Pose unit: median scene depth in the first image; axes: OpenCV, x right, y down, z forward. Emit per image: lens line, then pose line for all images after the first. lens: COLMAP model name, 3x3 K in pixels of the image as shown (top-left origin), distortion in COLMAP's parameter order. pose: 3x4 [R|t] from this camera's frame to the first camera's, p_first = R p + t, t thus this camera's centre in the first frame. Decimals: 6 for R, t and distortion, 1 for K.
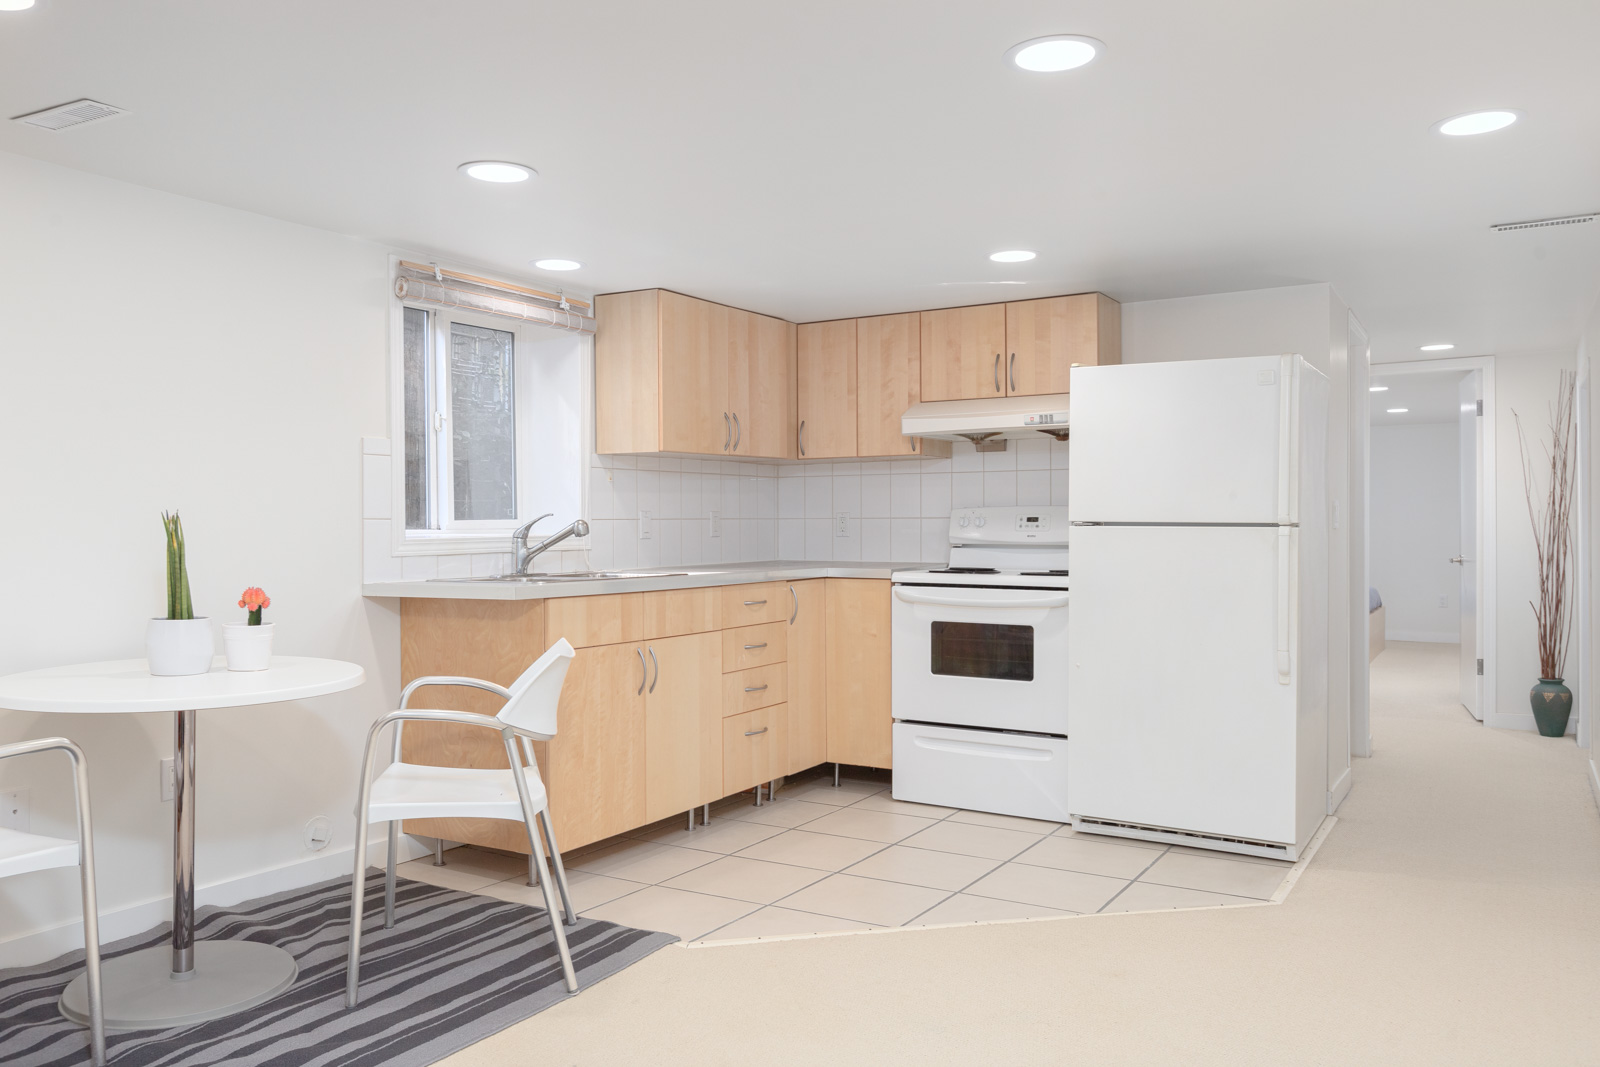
lens RADIAL K [[1194.9, 0, 800.0], [0, 1194.9, 533.5], [0, 0, 1]] dist [0.001091, -0.000156]
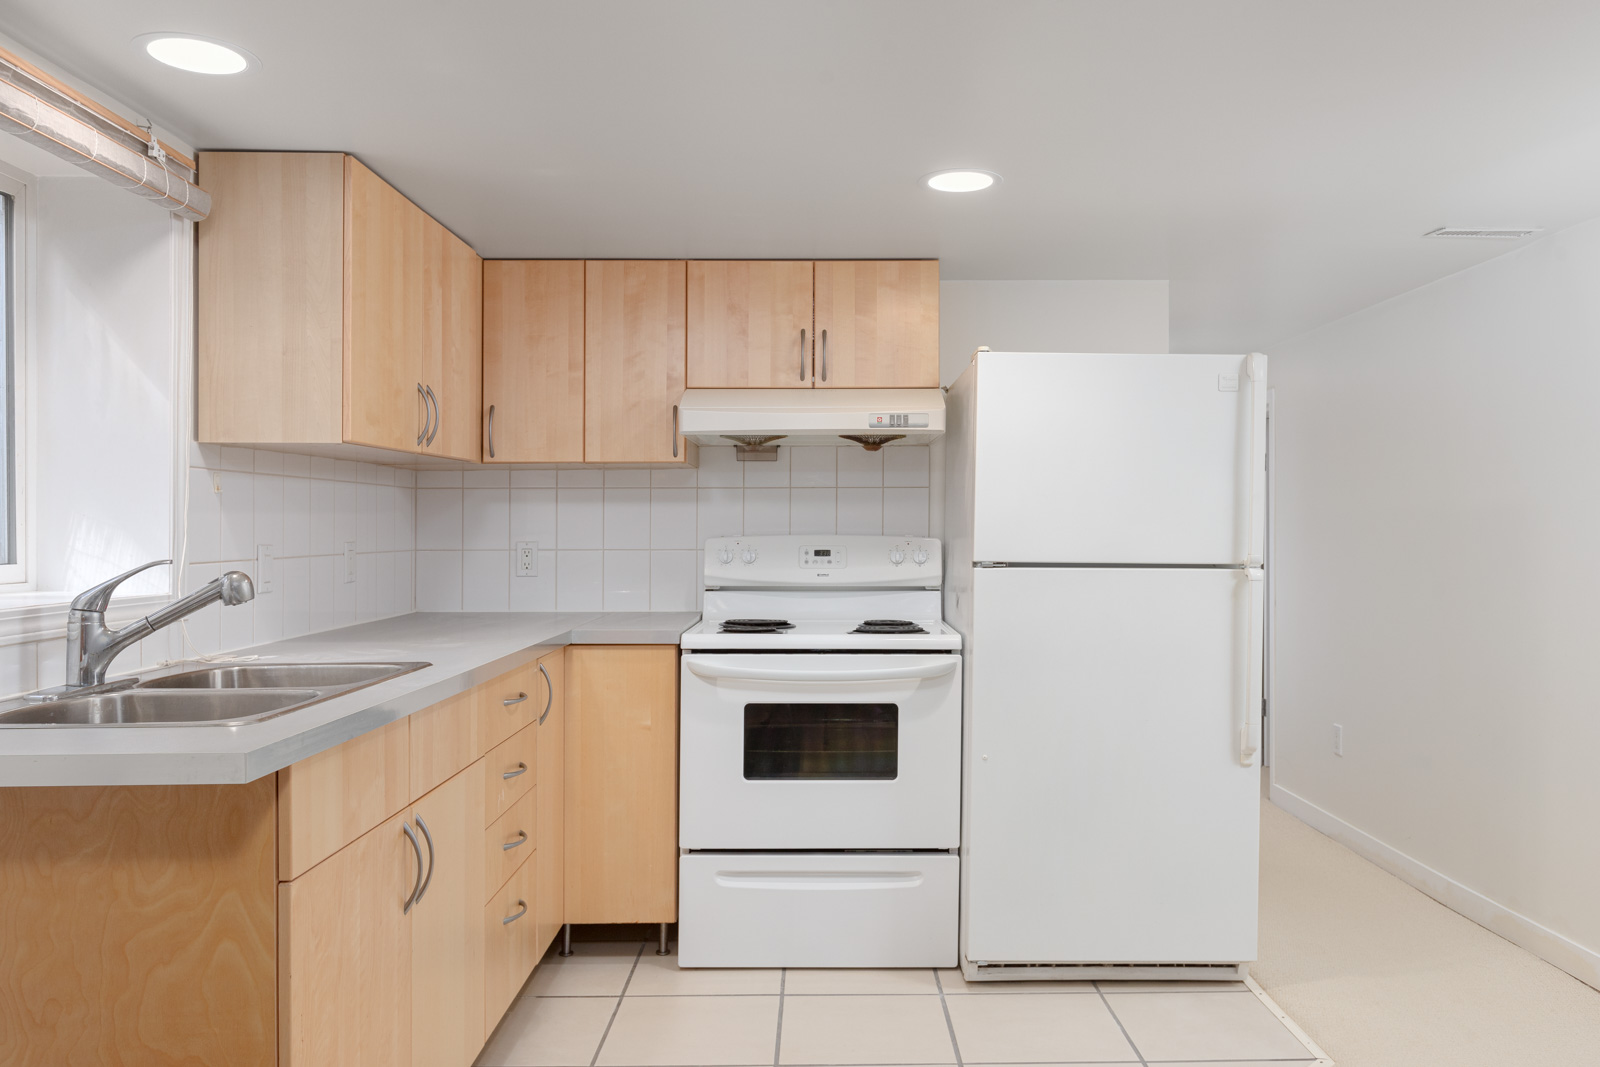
lens RADIAL K [[1151.5, 0, 800.0], [0, 1151.5, 533.5], [0, 0, 1]] dist [0.003891, 0.001477]
pose [[0.852003, -0.000193, 0.523538, -0.206953], [0.003502, 0.999980, -0.005331, -0.021037], [-0.523526, 0.006376, 0.851986, 0.402201]]
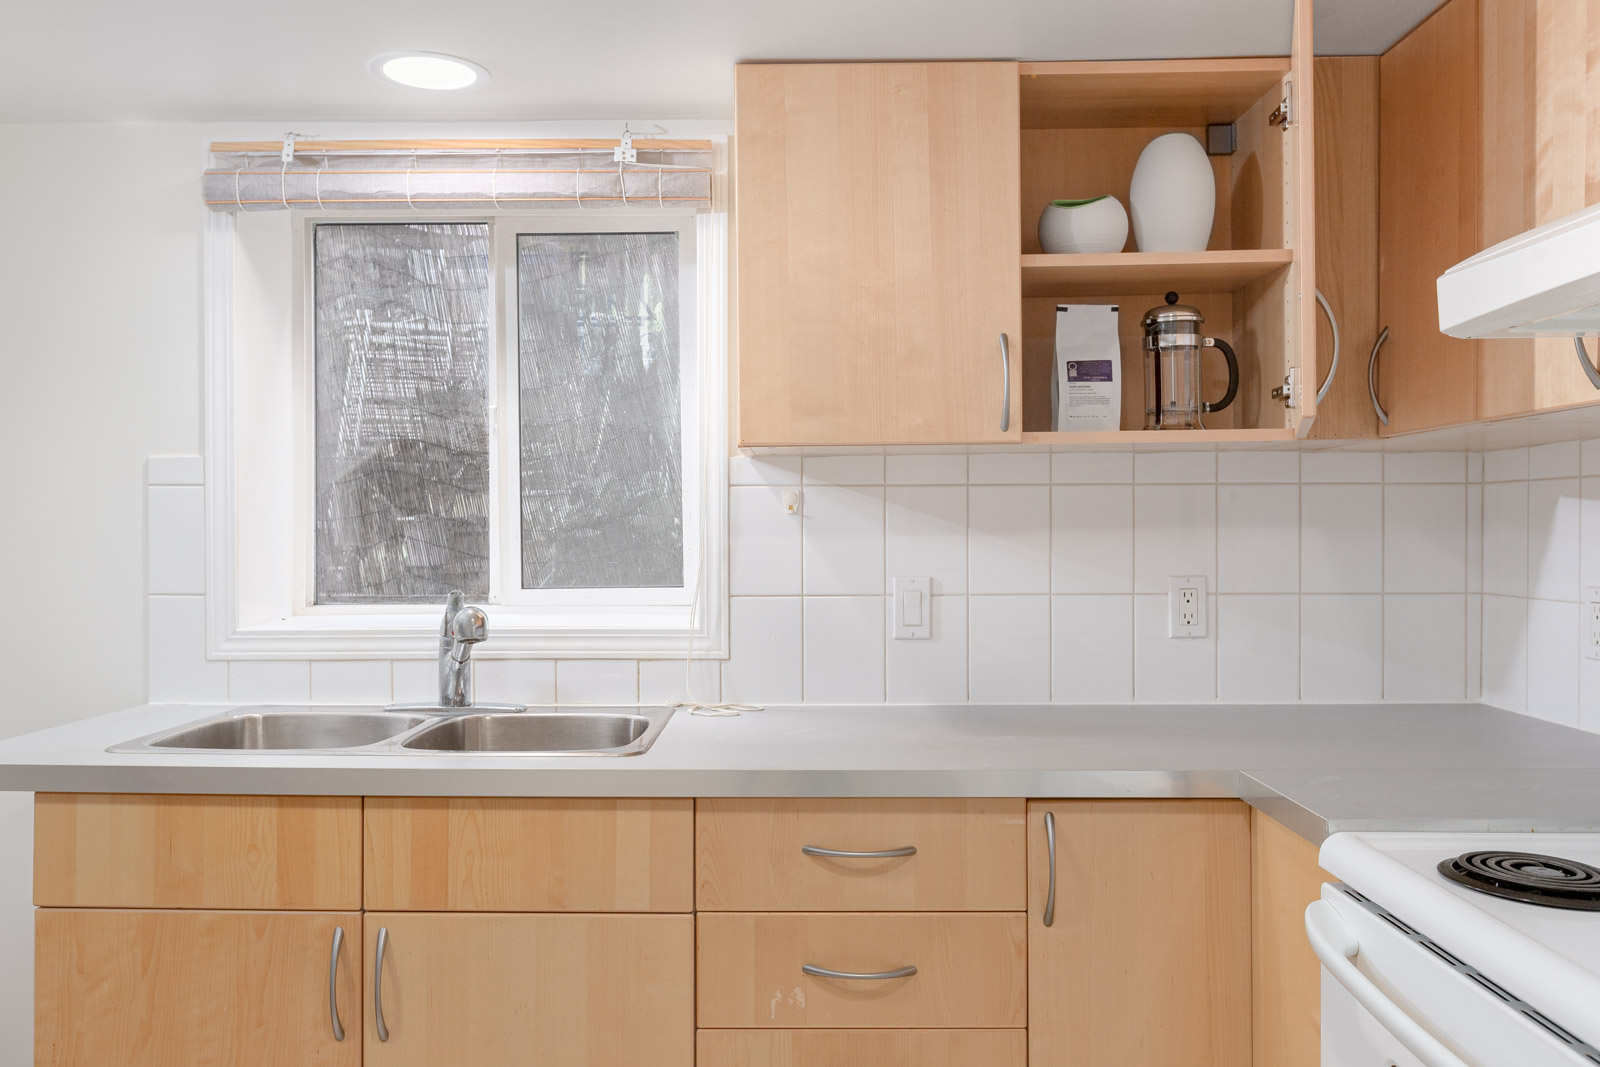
lens RADIAL K [[1332.9, 0, 800.0], [0, 1332.9, 533.5], [0, 0, 1]] dist [-0.002323, -0.001222]
pose [[0.515344, 0.005196, -0.856967, 0.283176], [-0.012031, 0.999927, -0.001173, -0.035210], [0.856899, 0.010915, 0.515369, 0.732751]]
